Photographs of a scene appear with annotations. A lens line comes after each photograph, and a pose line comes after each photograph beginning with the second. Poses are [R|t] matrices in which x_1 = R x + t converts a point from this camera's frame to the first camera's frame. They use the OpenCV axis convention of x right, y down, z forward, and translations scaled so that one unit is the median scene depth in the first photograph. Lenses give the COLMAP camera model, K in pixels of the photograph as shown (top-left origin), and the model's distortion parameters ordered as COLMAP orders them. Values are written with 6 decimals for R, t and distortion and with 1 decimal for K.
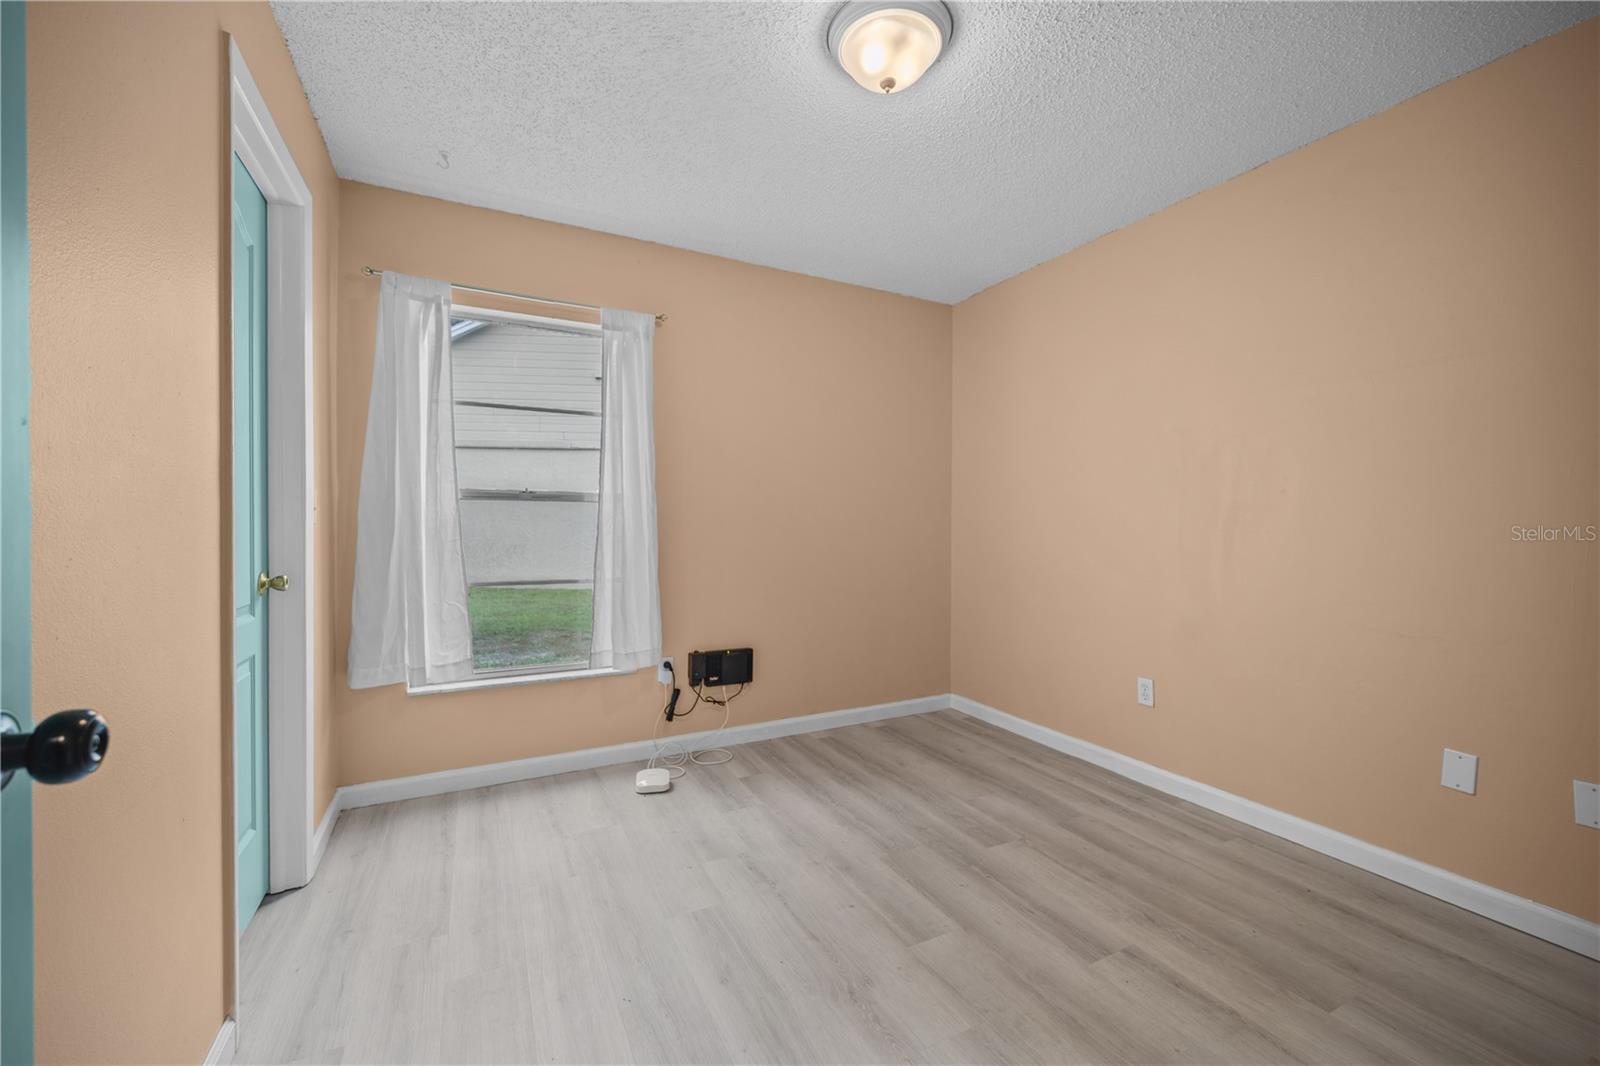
lens RADIAL K [[641.7, 0, 800.0], [0, 641.7, 533.0], [0, 0, 1]] dist [-0.000396, 0.000035]
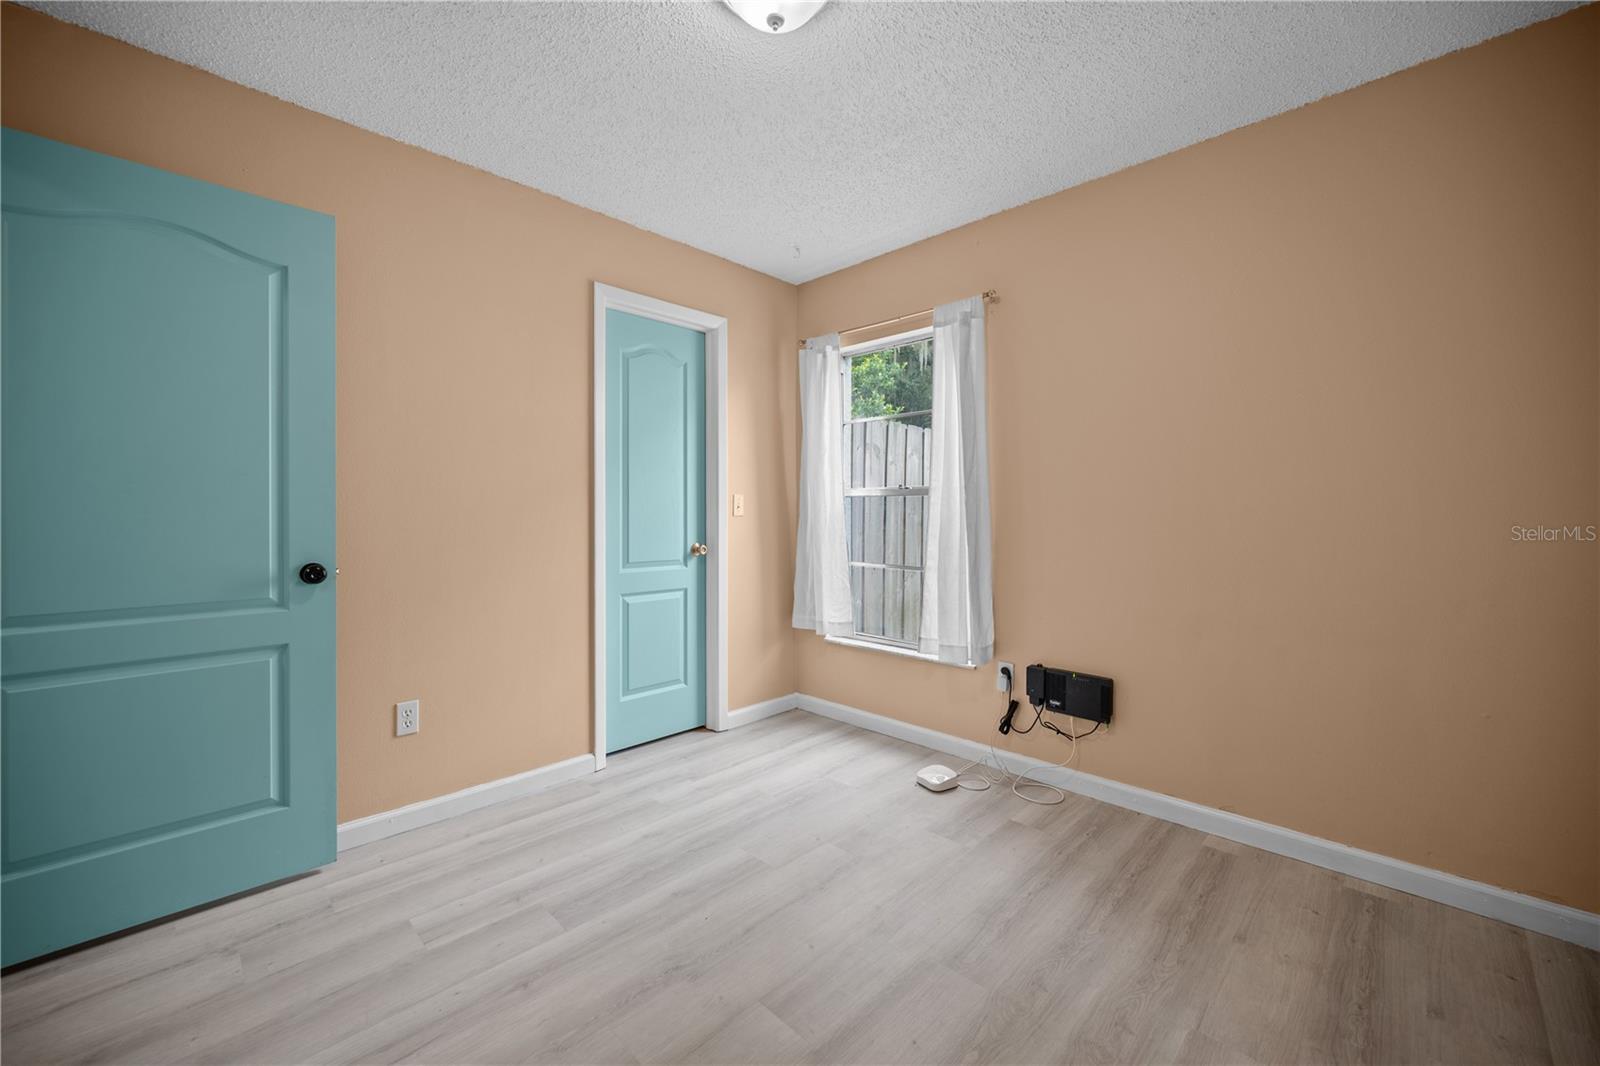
lens RADIAL K [[641.2, 0, 786.5], [0, 641.2, 516.5], [0, 0, 1]] dist [0.000557, -0.000041]
pose [[0.296825, 0.002906, -0.954927, 0.637325], [-0.011767, 0.999931, -0.000615, -0.010295], [0.954859, 0.011419, 0.296839, 0.482992]]
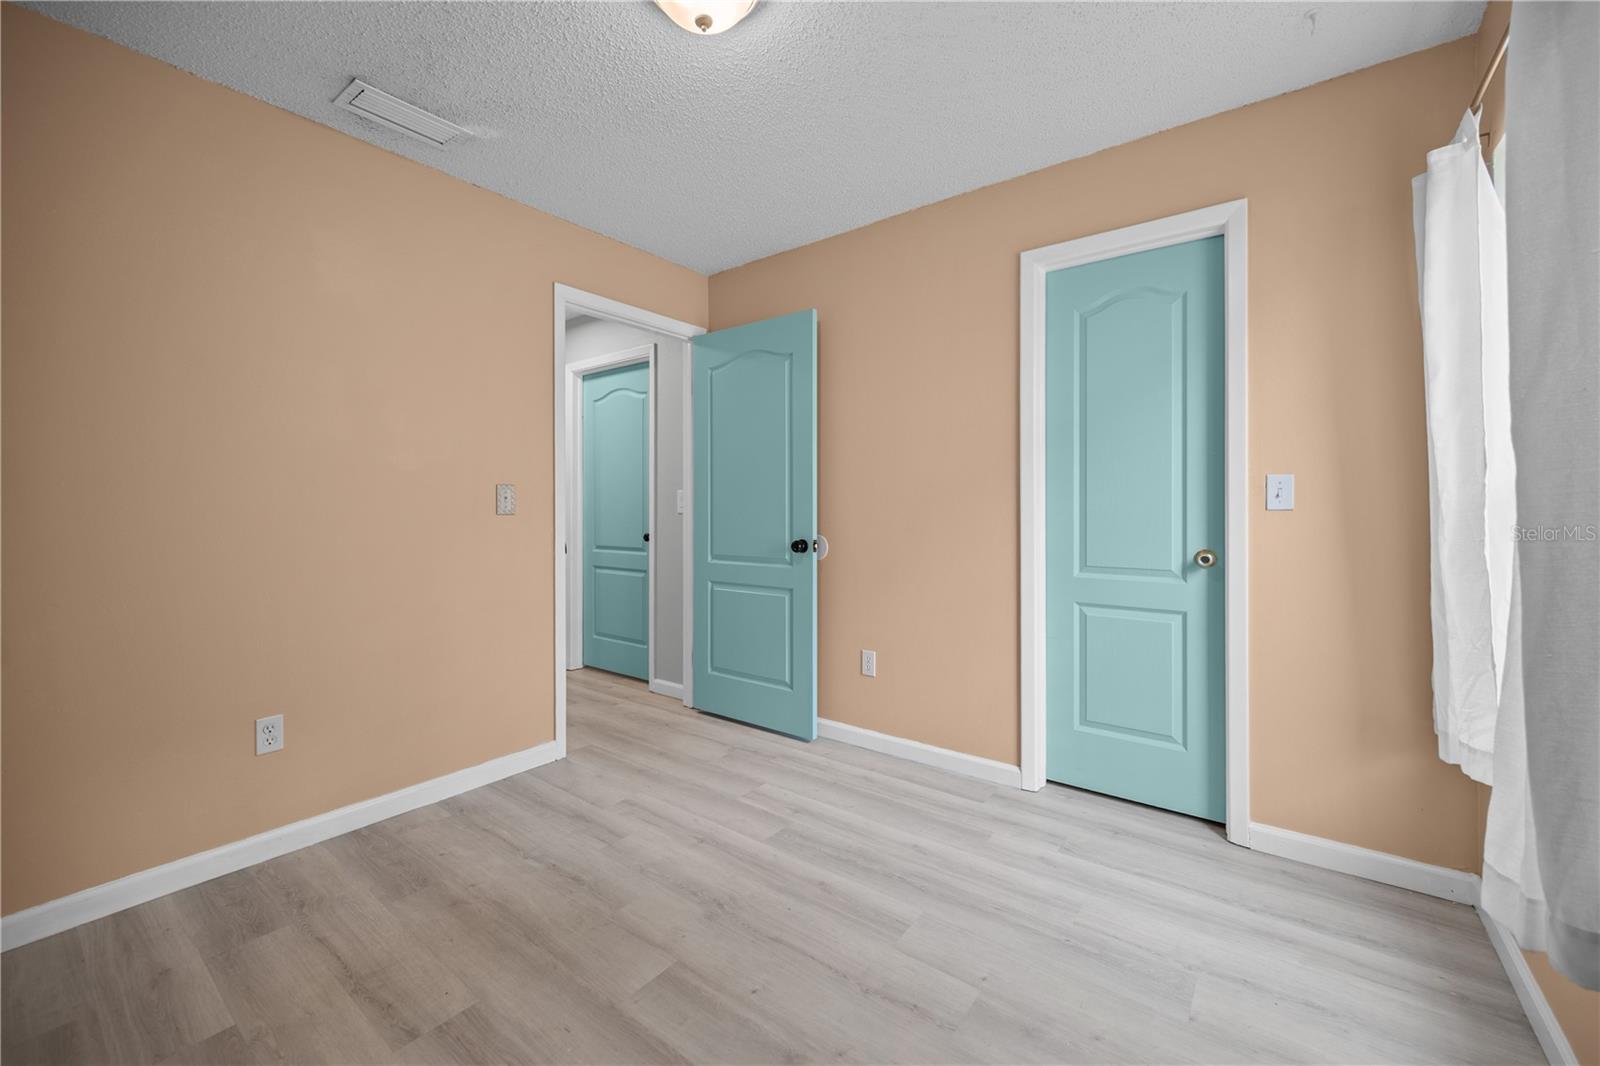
lens RADIAL K [[631.3, 0, 798.0], [0, 631.3, 508.3], [0, 0, 1]] dist [0.000212, -0.000007]
pose [[-0.905723, 0.001059, -0.423868, 0.252125], [-0.004802, 0.999907, 0.012759, -0.020224], [0.423842, 0.013592, -0.905634, 1.197163]]
